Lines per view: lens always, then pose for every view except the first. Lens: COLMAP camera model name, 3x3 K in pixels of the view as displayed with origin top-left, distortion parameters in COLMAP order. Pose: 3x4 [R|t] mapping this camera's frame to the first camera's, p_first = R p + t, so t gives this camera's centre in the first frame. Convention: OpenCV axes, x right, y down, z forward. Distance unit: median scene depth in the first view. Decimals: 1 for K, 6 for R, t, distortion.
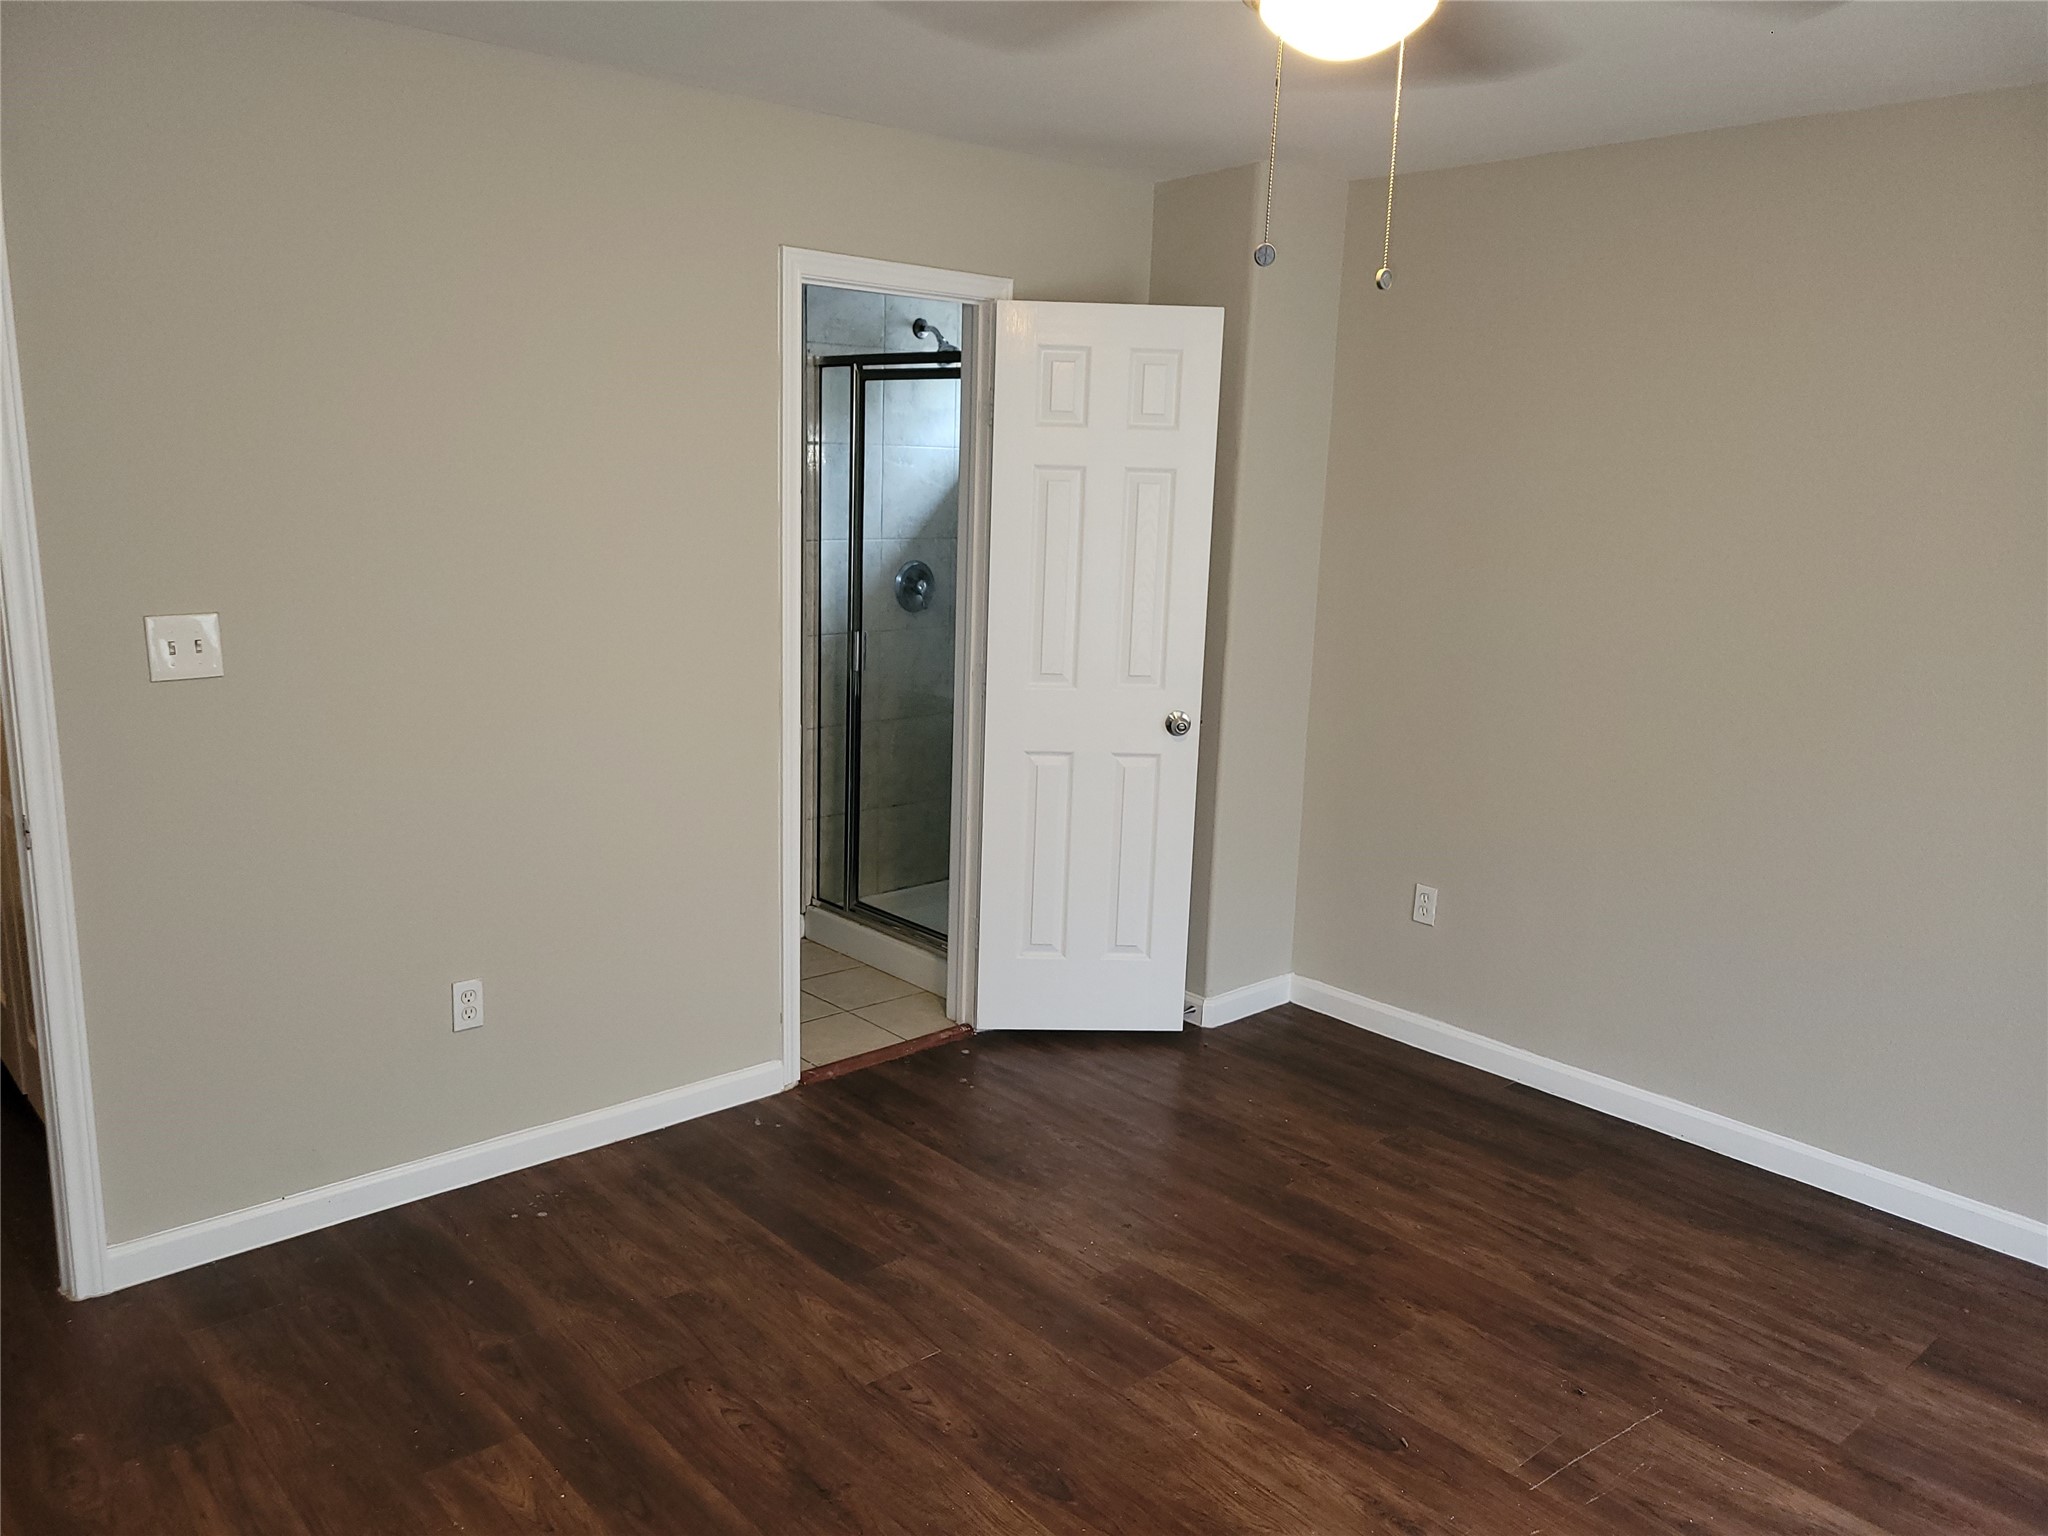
lens RADIAL K [[1544.3, 0, 1024.0], [0, 1544.3, 768.0], [0, 0, 1]] dist [0.048806, -0.024133]
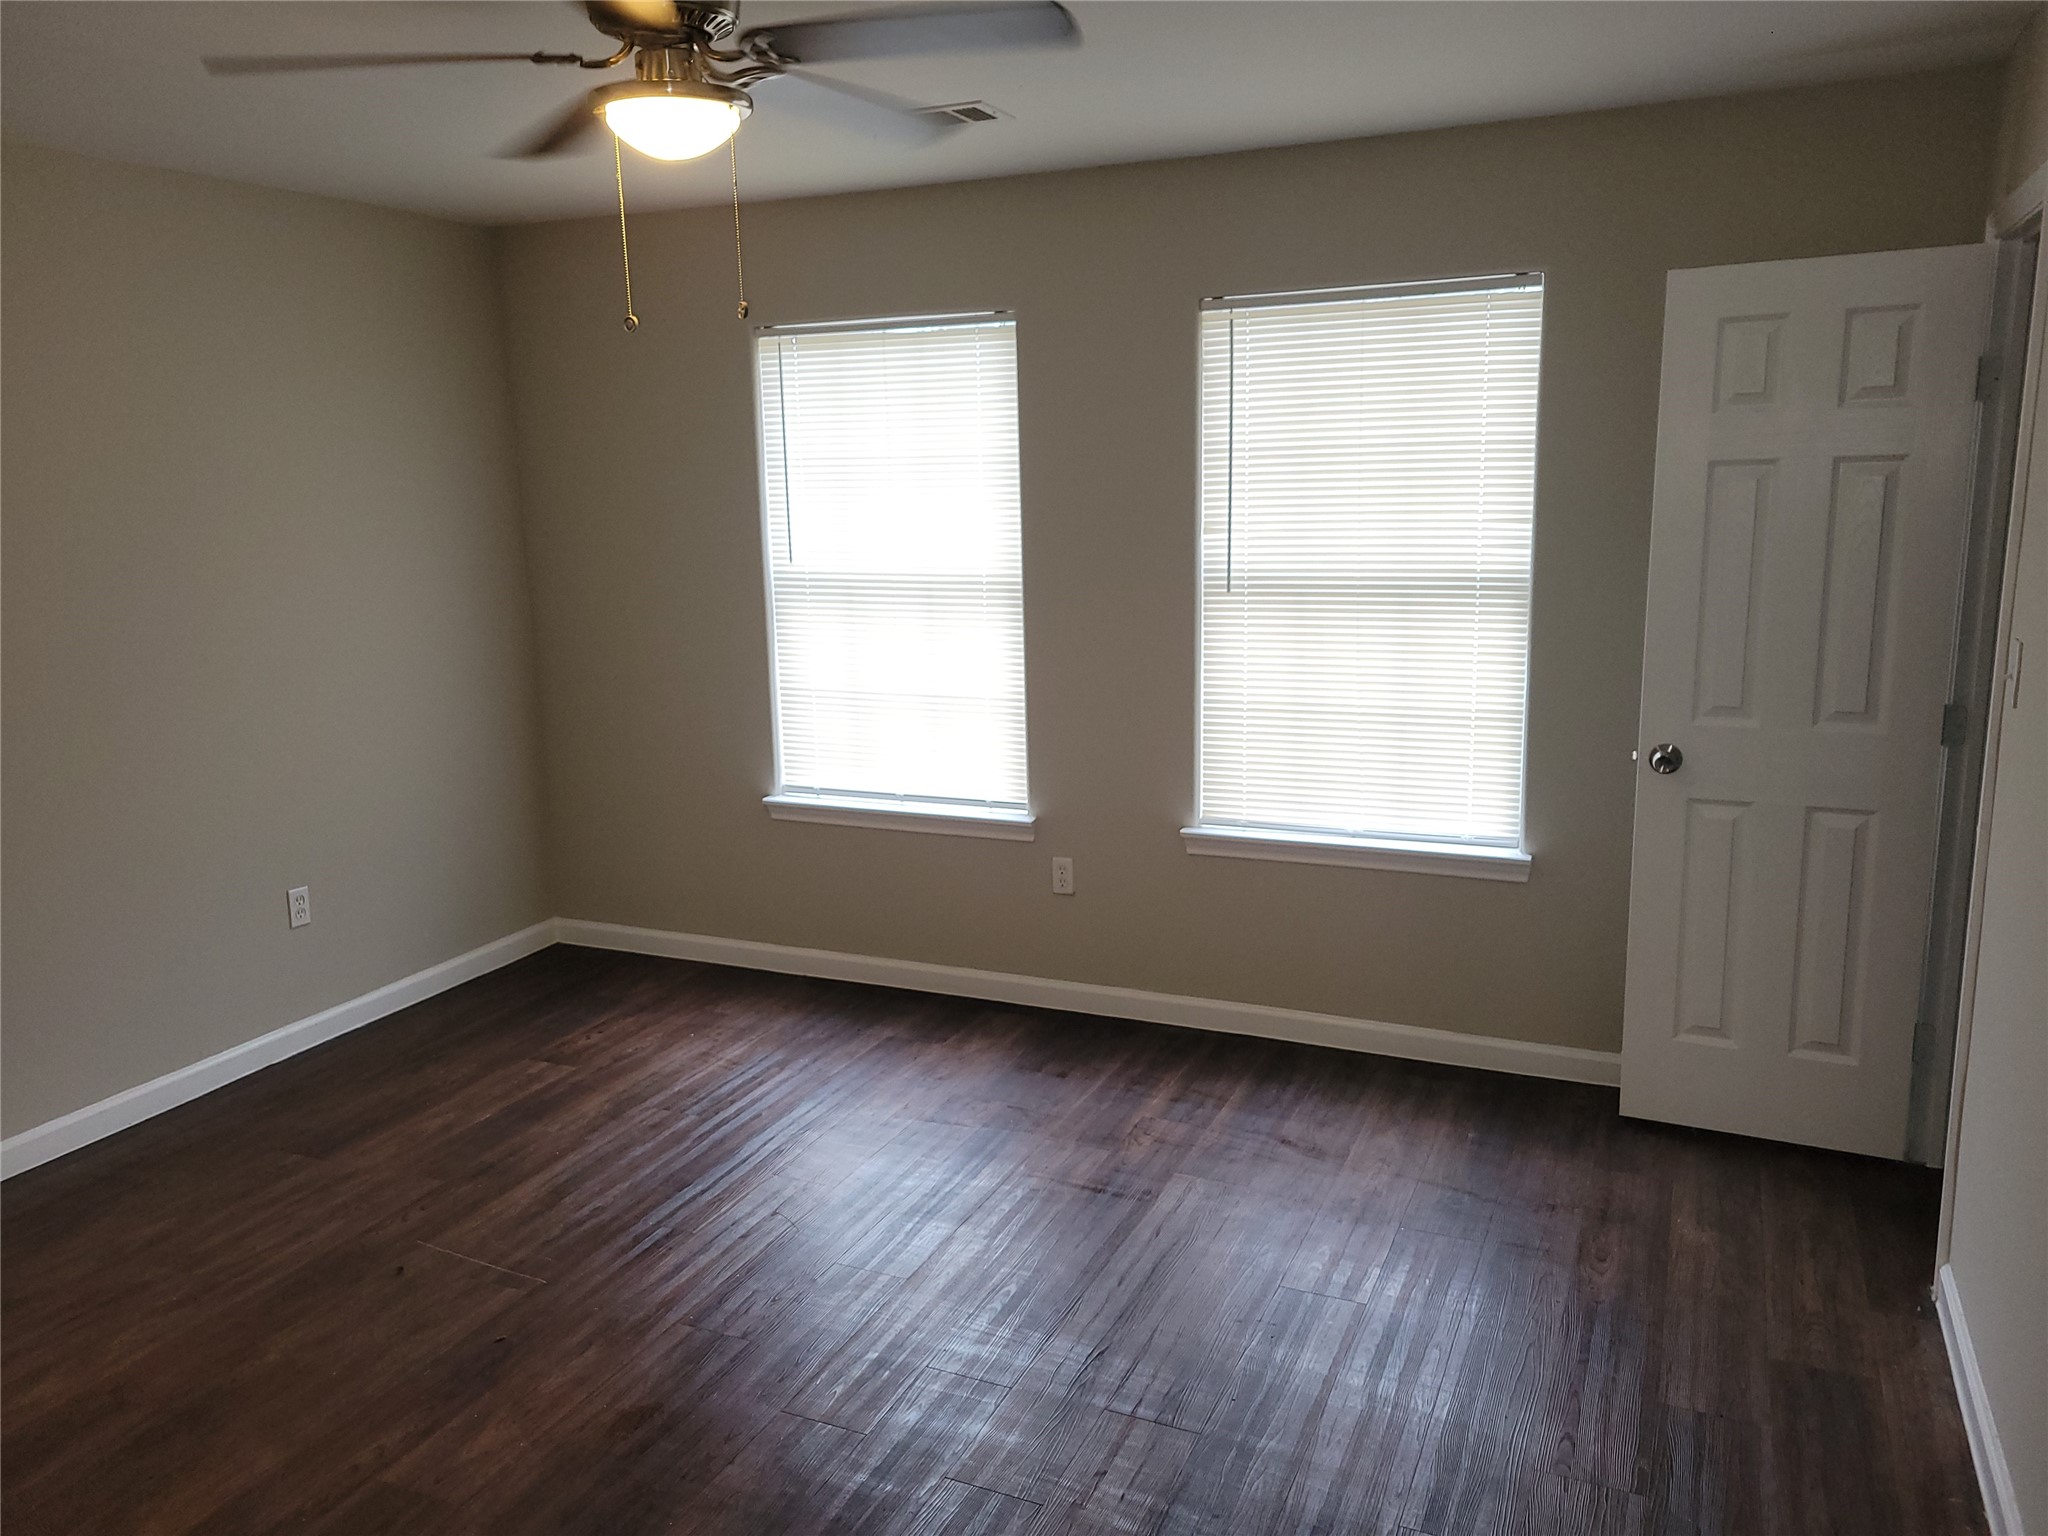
lens RADIAL K [[1544.3, 0, 1024.0], [0, 1544.3, 768.0], [0, 0, 1]] dist [0.048806, -0.024133]
pose [[-0.402438, -0.199140, 0.893525, -0.730912], [0.197314, 0.934242, 0.297083, -0.179102], [-0.893930, 0.295862, -0.336681, 0.833944]]
